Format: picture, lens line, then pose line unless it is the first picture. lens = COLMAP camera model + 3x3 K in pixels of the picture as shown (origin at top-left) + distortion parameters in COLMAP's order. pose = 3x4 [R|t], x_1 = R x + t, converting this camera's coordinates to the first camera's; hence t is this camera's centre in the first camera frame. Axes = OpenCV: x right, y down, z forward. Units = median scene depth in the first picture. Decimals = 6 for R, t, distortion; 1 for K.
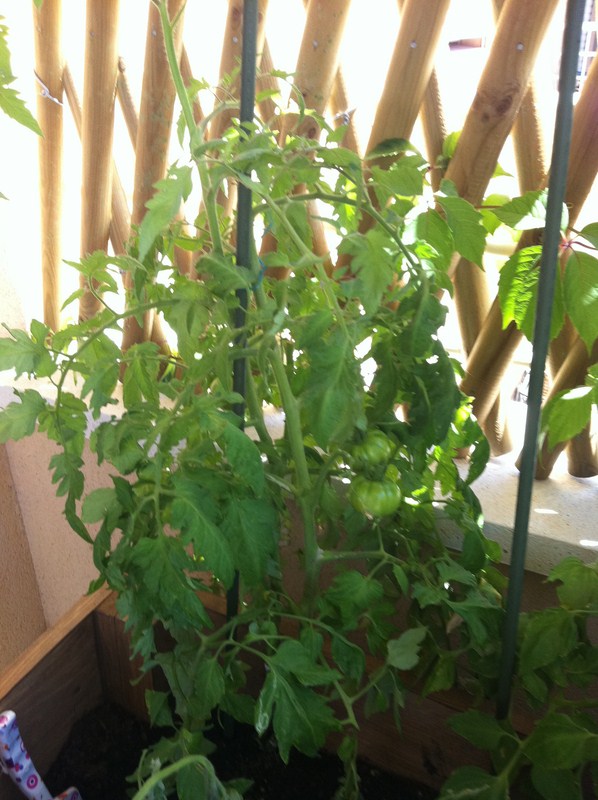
lens RADIAL K [[686.7, 0, 260.3], [0, 686.7, 358.1], [0, 0, 1]] dist [0.009039, -0.005101]
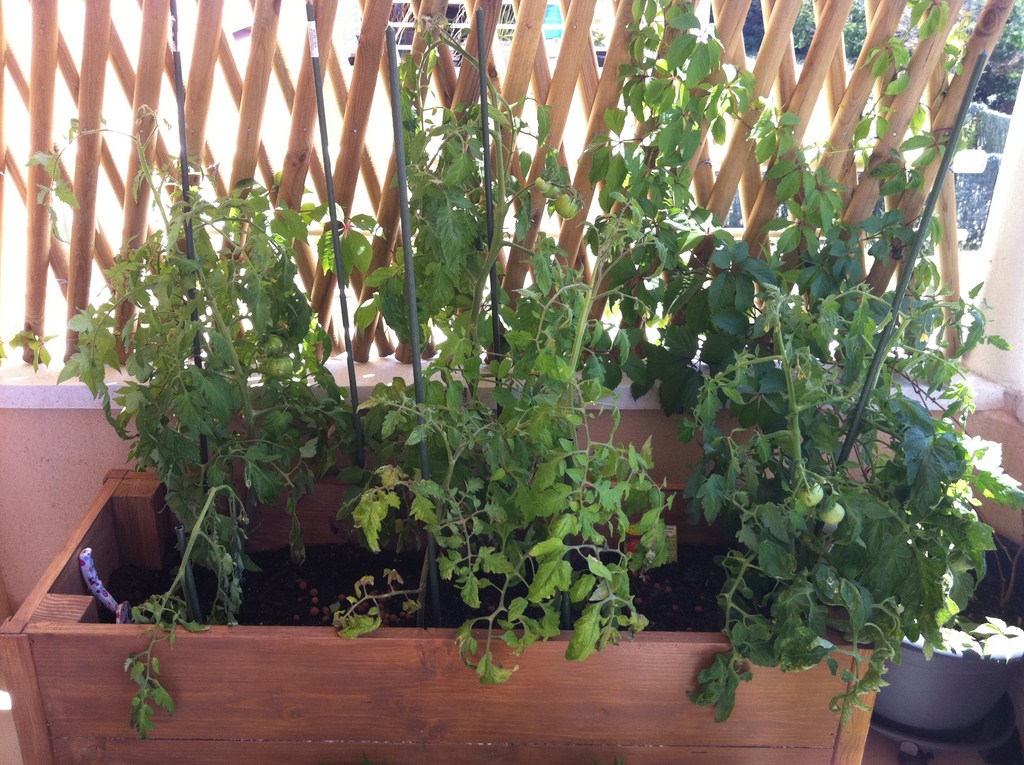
lens RADIAL K [[902.4, 0, 455.3], [0, 902.4, 345.8], [0, 0, 1]] dist [-0.002369, -0.015932]
pose [[0.879153, -0.178770, 0.441736, -0.448753], [0.192645, 0.981173, 0.013673, 0.177702], [-0.435864, 0.073078, 0.897041, -1.325171]]
